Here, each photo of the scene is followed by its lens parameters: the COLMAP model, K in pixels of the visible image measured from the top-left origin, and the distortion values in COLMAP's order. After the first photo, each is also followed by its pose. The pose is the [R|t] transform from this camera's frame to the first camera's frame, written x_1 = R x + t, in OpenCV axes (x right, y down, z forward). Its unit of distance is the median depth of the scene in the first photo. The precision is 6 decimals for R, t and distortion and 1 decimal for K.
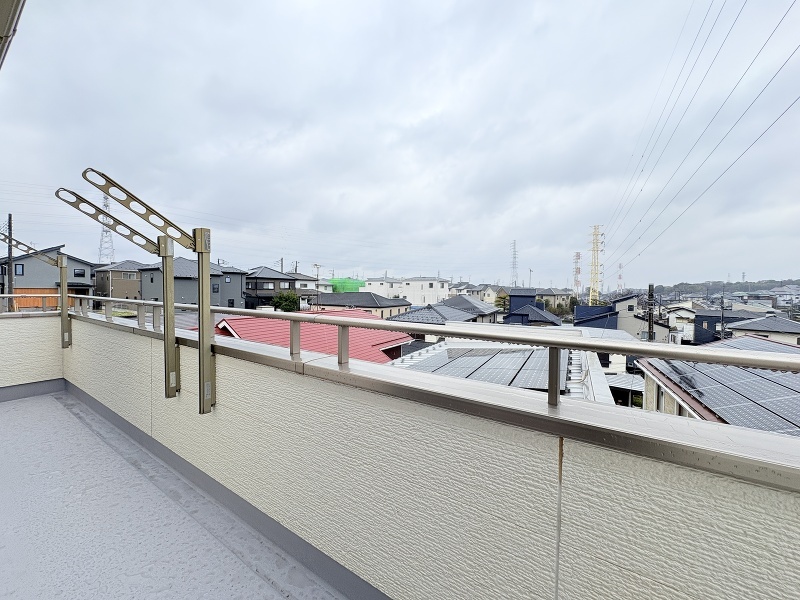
lens RADIAL K [[318.1, 0, 399.2], [0, 318.1, 298.1], [0, 0, 1]] dist [0.000662, 0.000569]
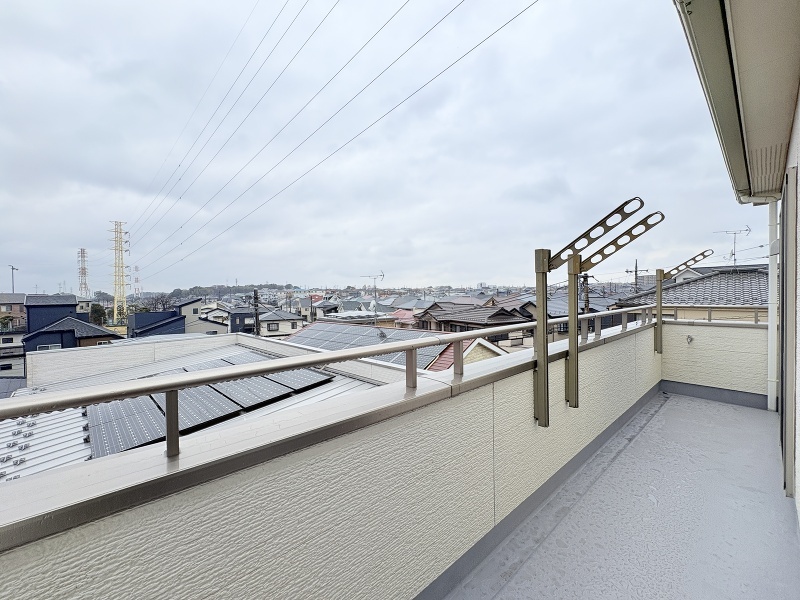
lens RADIAL K [[318.1, 0, 399.2], [0, 318.1, 298.1], [0, 0, 1]] dist [0.000662, 0.000569]
pose [[0.258215, -0.031838, 0.965563, -0.106572], [0.040541, 0.998934, 0.022097, -0.009193], [-0.965237, 0.033439, 0.259230, 0.069690]]
